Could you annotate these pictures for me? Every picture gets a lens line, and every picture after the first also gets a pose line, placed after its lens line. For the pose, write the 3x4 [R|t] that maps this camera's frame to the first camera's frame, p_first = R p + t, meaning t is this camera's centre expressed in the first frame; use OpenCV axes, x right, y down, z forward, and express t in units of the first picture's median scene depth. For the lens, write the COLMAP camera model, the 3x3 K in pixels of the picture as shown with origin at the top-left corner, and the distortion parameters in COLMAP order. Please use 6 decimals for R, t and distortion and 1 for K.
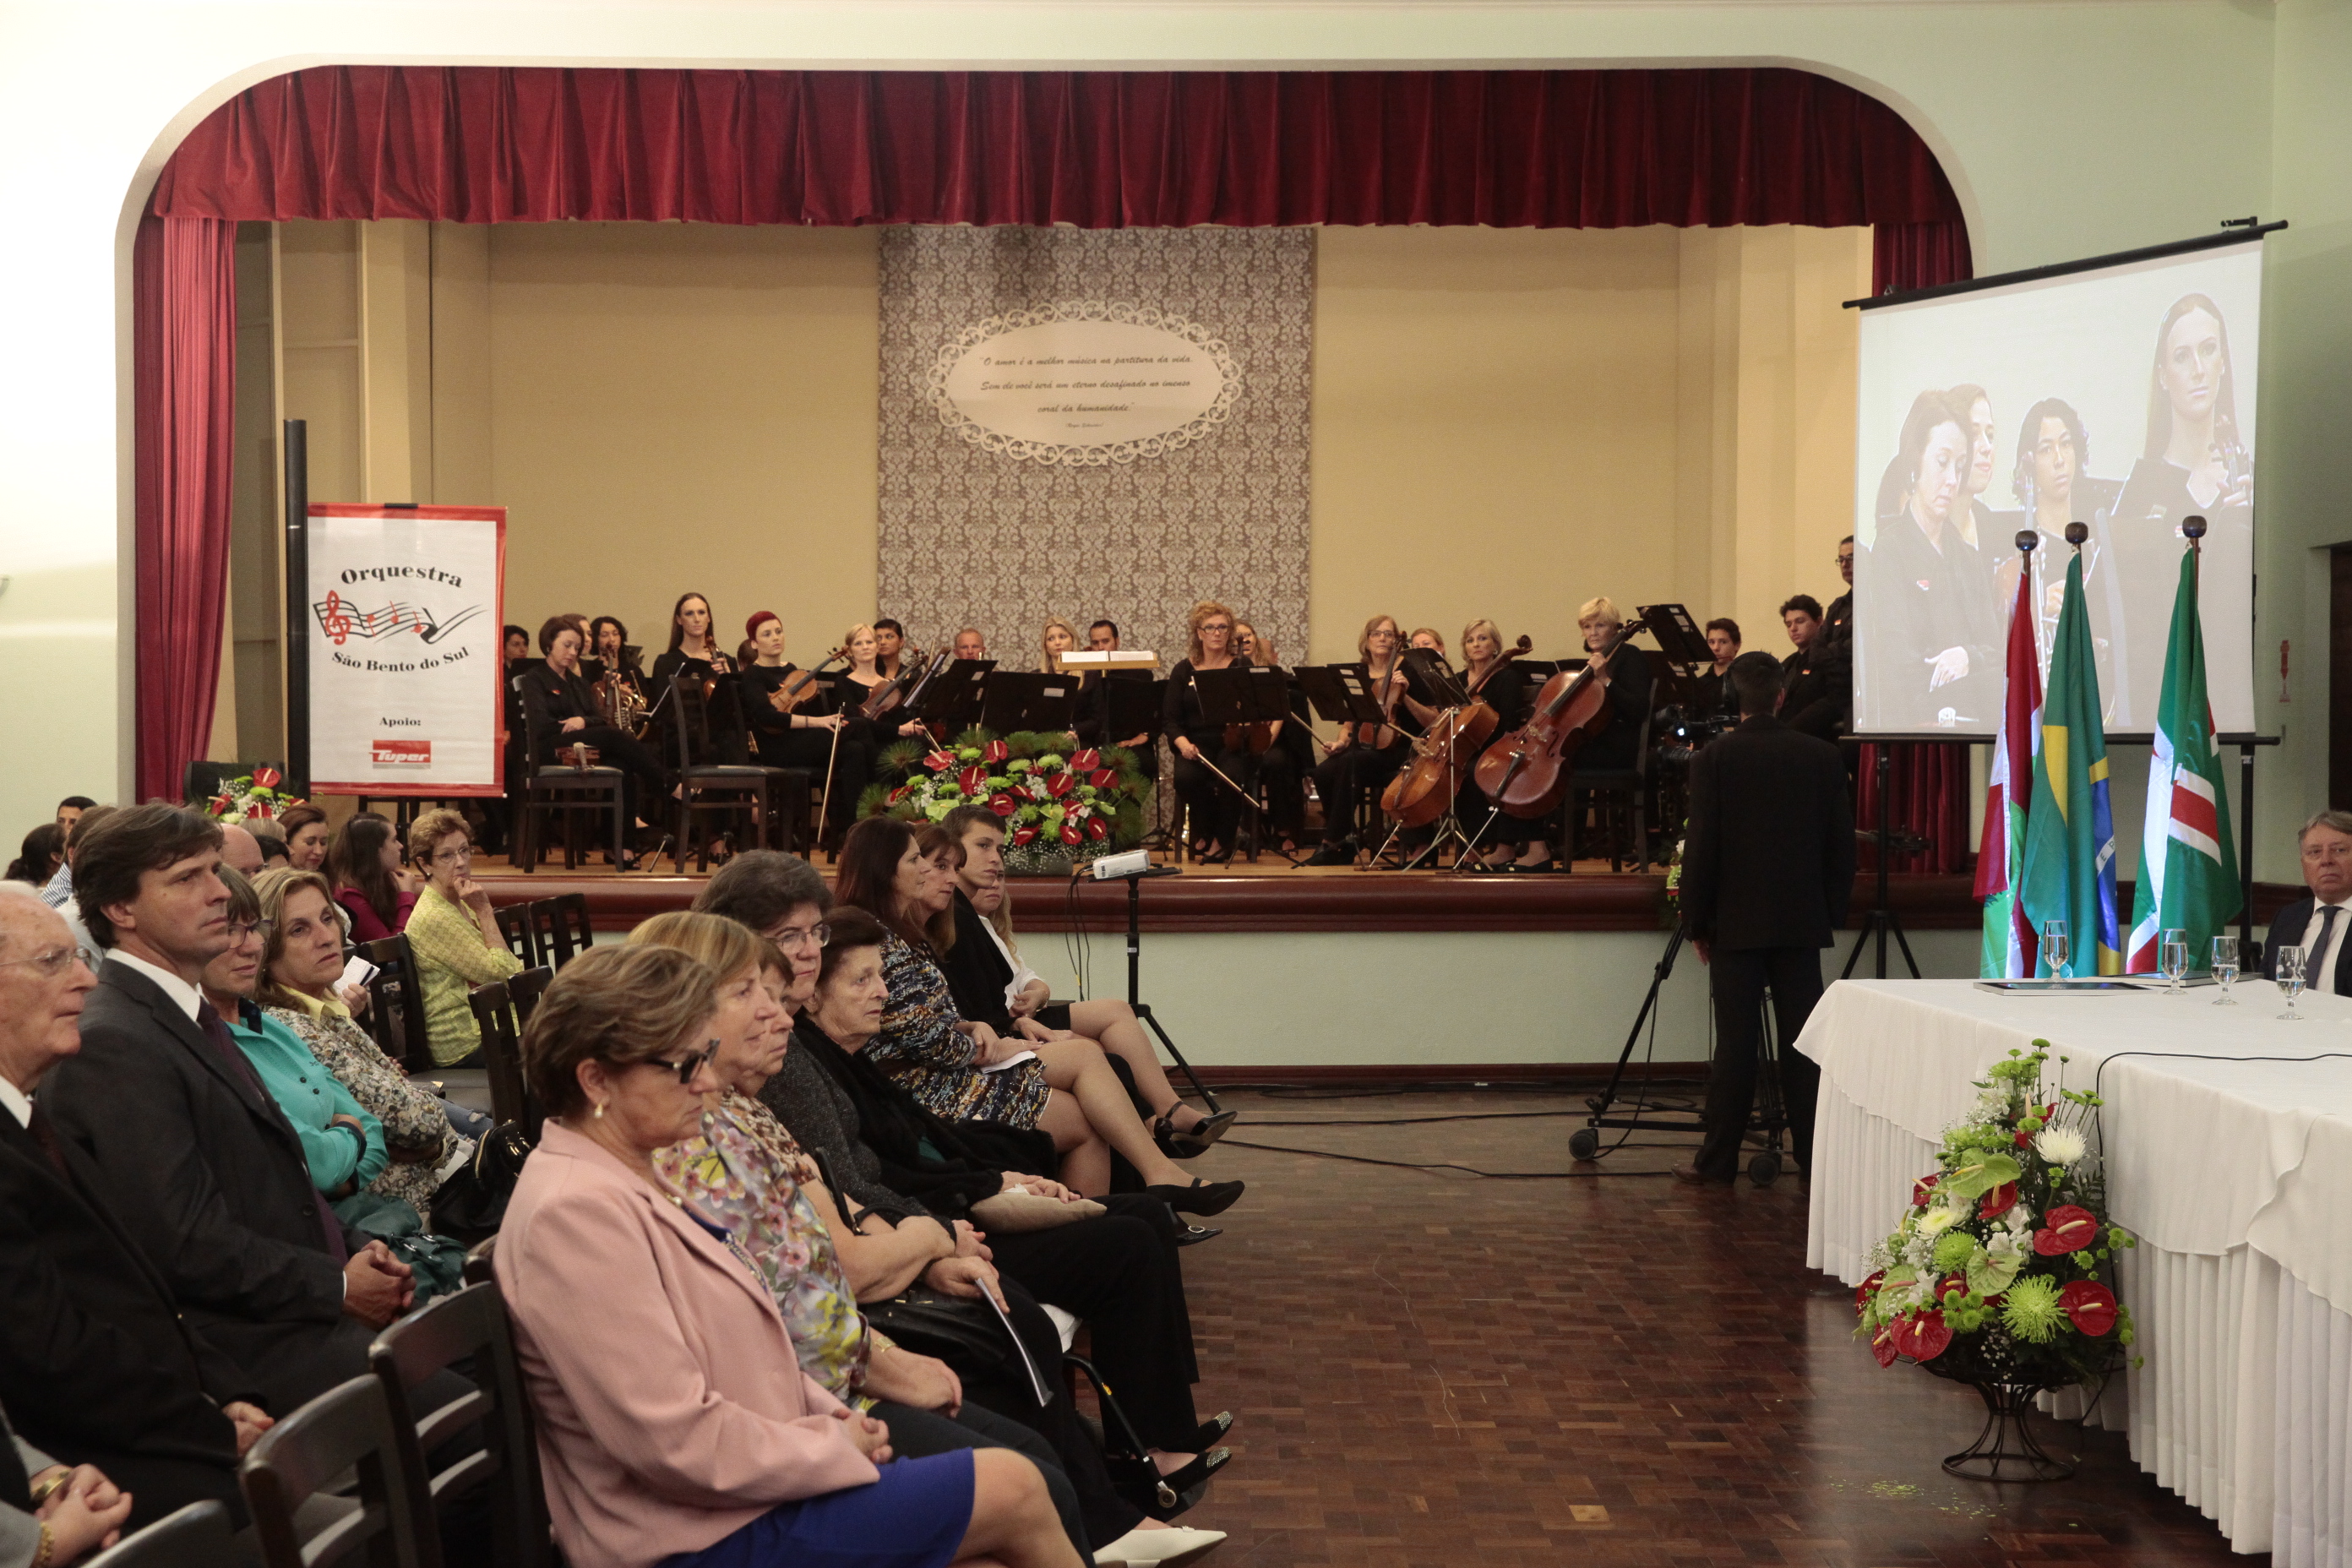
lens RADIAL K [[3448.1, 0, 1174.0], [0, 3448.1, 782.2], [0, 0, 1]] dist [0.144594, 0.000000]
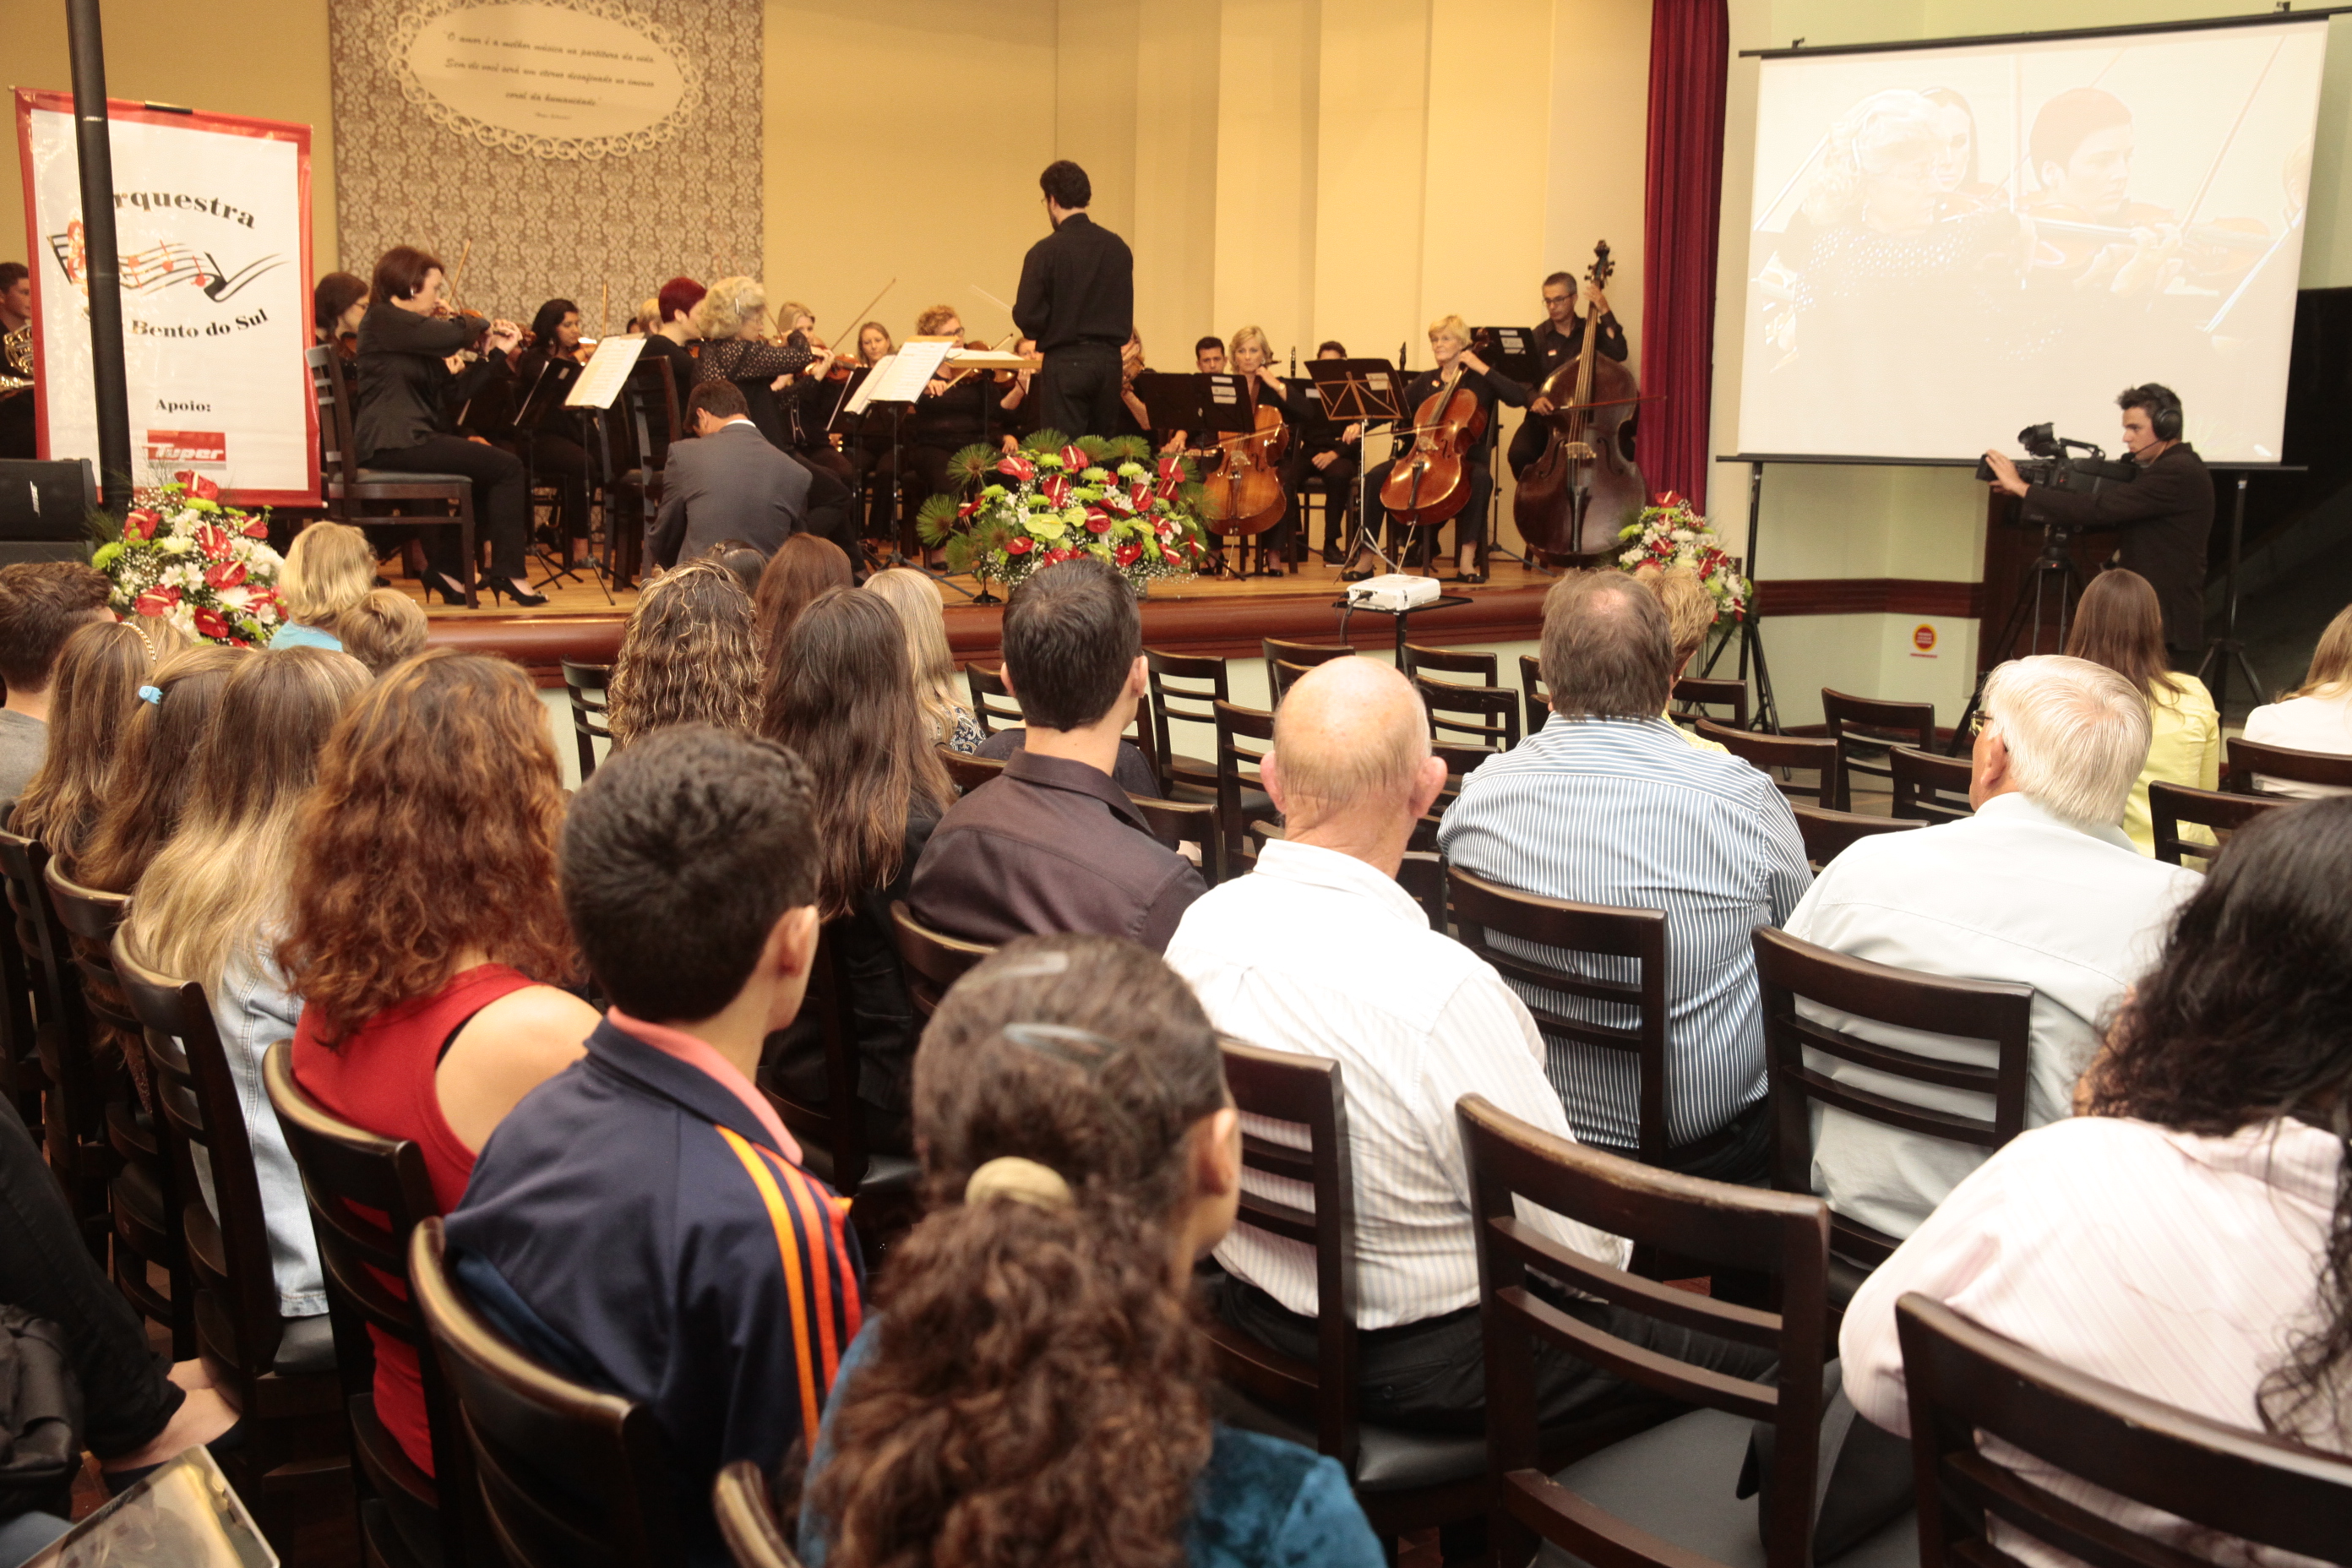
lens RADIAL K [[2137.1, 0, 1174.1], [0, 2137.1, 785.7], [0, 0, 1]] dist [0.017580, 0.000000]
pose [[0.812571, -0.076923, 0.577764, -0.324945], [-0.008924, 0.989495, 0.144291, -0.004960], [-0.582794, -0.122403, 0.803349, 0.491929]]
